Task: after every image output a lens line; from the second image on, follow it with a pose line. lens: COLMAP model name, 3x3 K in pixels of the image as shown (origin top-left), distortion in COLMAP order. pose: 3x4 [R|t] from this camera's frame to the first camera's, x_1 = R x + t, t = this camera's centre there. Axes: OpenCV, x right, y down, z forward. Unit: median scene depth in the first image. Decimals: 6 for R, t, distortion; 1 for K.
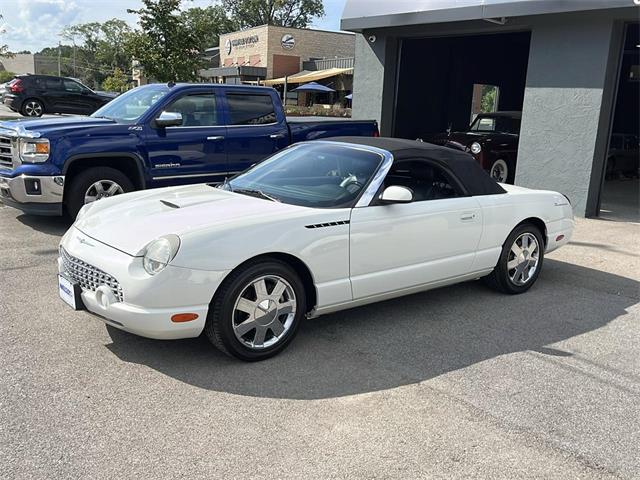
lens RADIAL K [[627.3, 0, 320.0], [0, 627.3, 240.0], [0, 0, 1]] dist [0.042323, -0.020931]
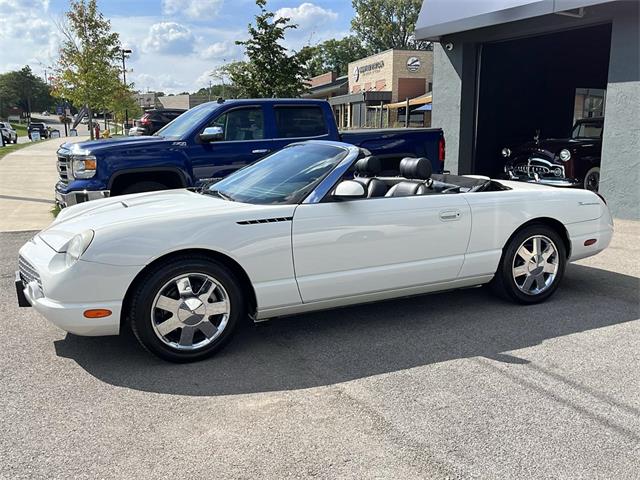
lens RADIAL K [[627.3, 0, 320.0], [0, 627.3, 240.0], [0, 0, 1]] dist [0.042323, -0.020931]
pose [[0.975262, -0.008207, -0.220902, 0.215067], [-0.000743, 0.999183, -0.040402, 0.029898], [0.221053, 0.039566, 0.974459, 0.068335]]
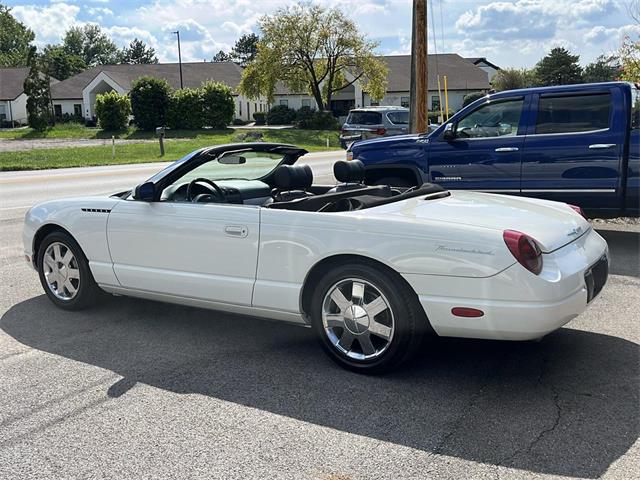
lens RADIAL K [[627.3, 0, 320.0], [0, 627.3, 240.0], [0, 0, 1]] dist [0.042323, -0.020931]
pose [[0.302866, 0.115703, -0.945984, 0.873246], [-0.163116, 0.984250, 0.068161, -0.083517], [0.938970, 0.133662, 0.316969, 0.730662]]
